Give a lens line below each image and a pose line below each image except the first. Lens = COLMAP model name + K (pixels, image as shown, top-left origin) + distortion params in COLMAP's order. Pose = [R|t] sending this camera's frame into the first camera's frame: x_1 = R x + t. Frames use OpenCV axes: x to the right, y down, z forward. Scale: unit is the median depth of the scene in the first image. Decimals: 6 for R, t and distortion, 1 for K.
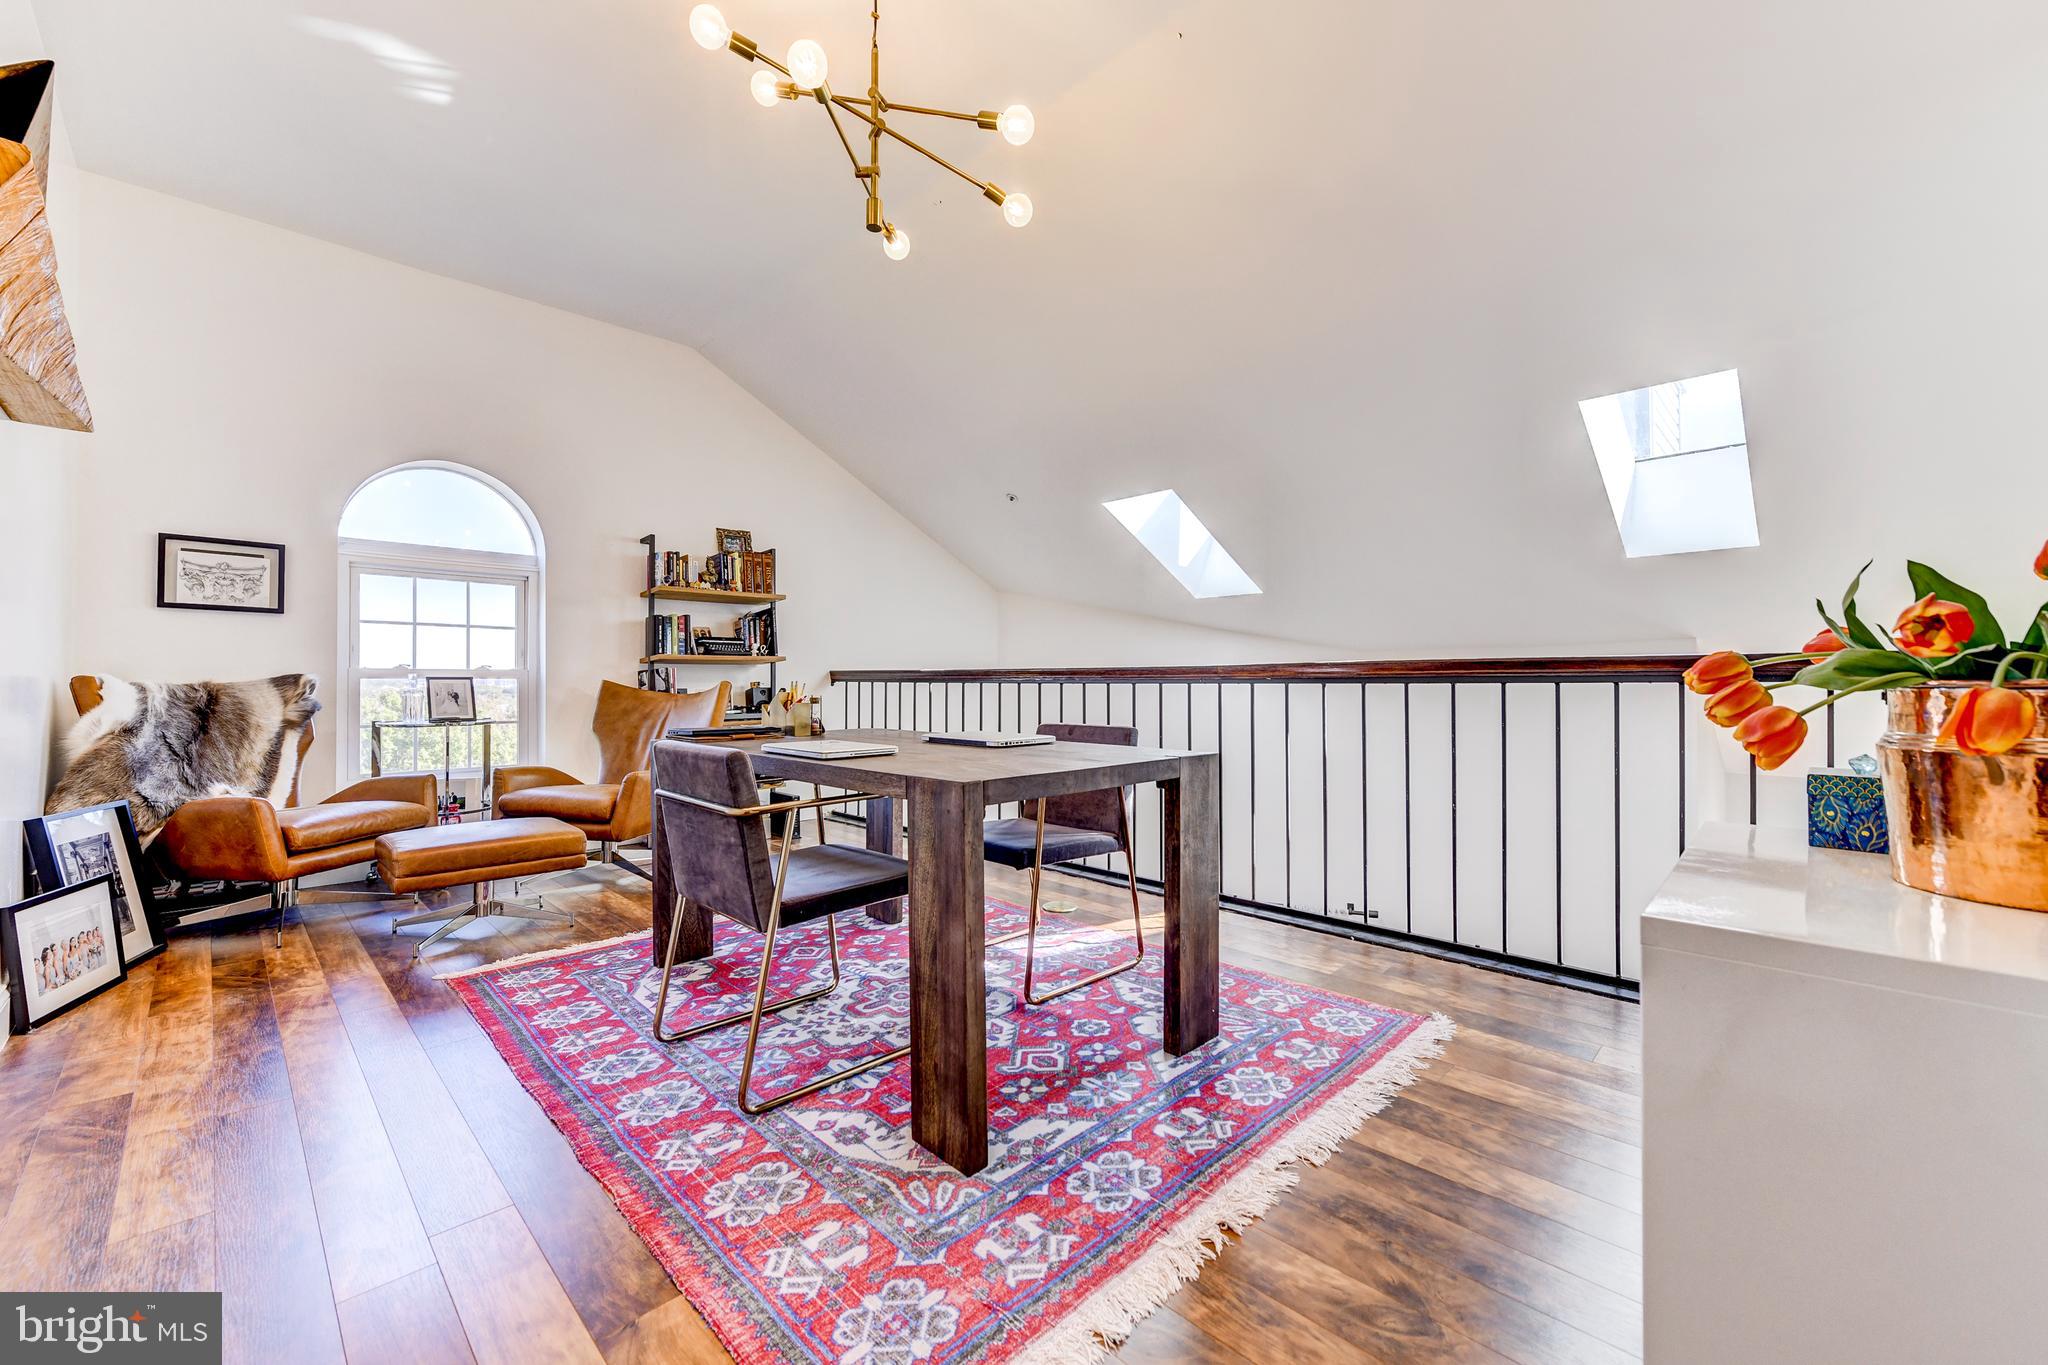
lens RADIAL K [[810.4, 0, 1020.1], [0, 810.4, 674.6], [0, 0, 1]] dist [0.007250, -0.003241]
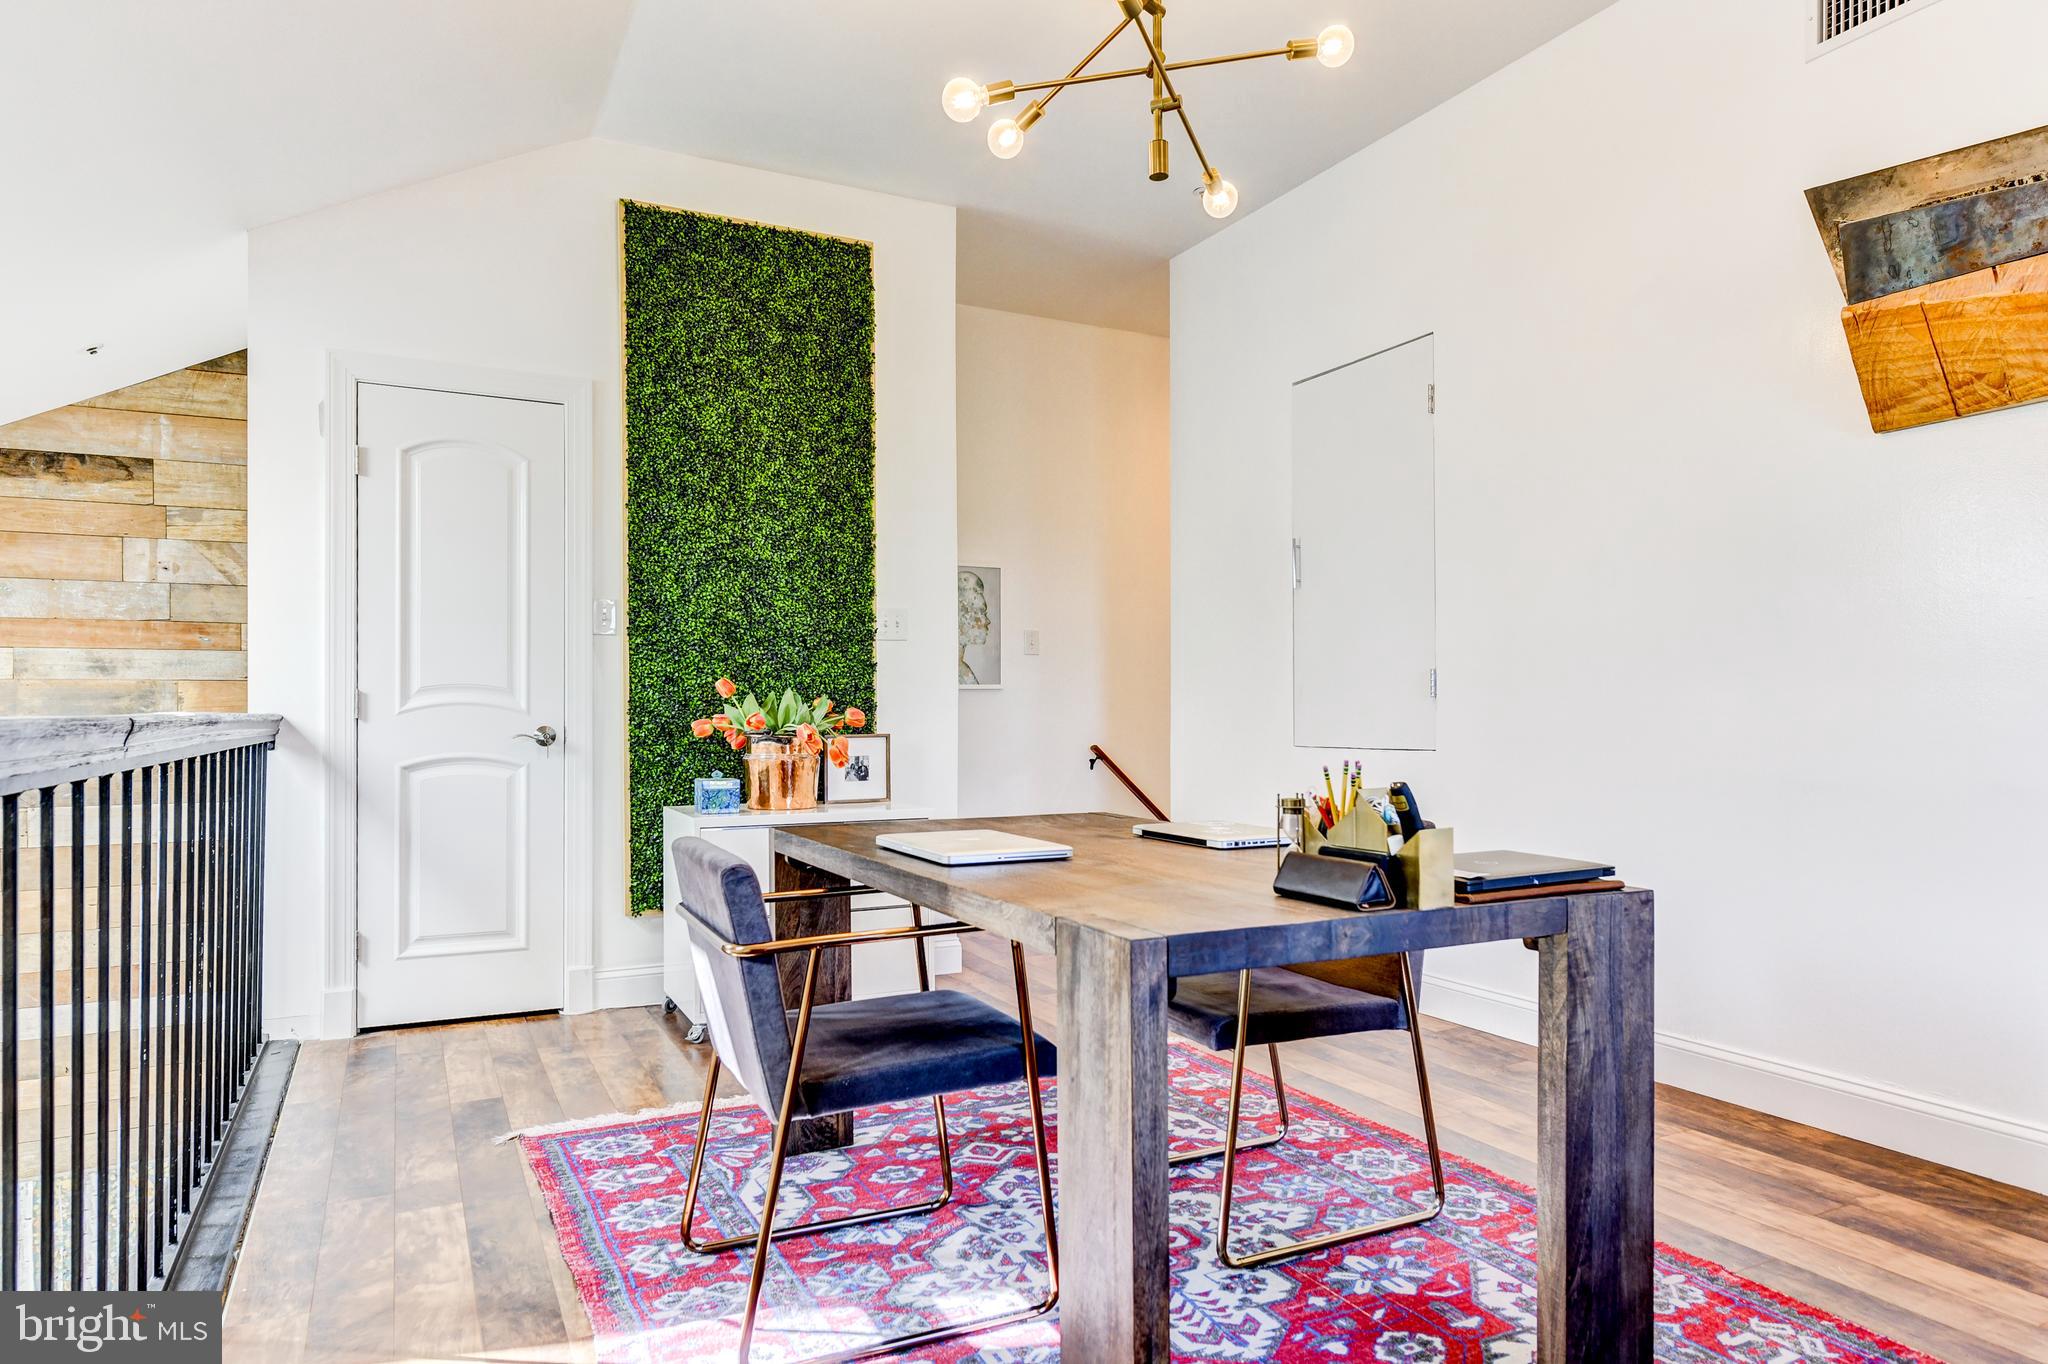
lens RADIAL K [[1172.5, 0, 1024.4], [0, 1172.5, 695.2], [0, 0, 1]] dist [-0.002957, 0.002703]
pose [[-0.950655, 0.007880, 0.310150, -0.414800], [0.000162, 0.999690, -0.024905, -0.013440], [-0.310250, -0.023626, -0.950361, 2.164891]]
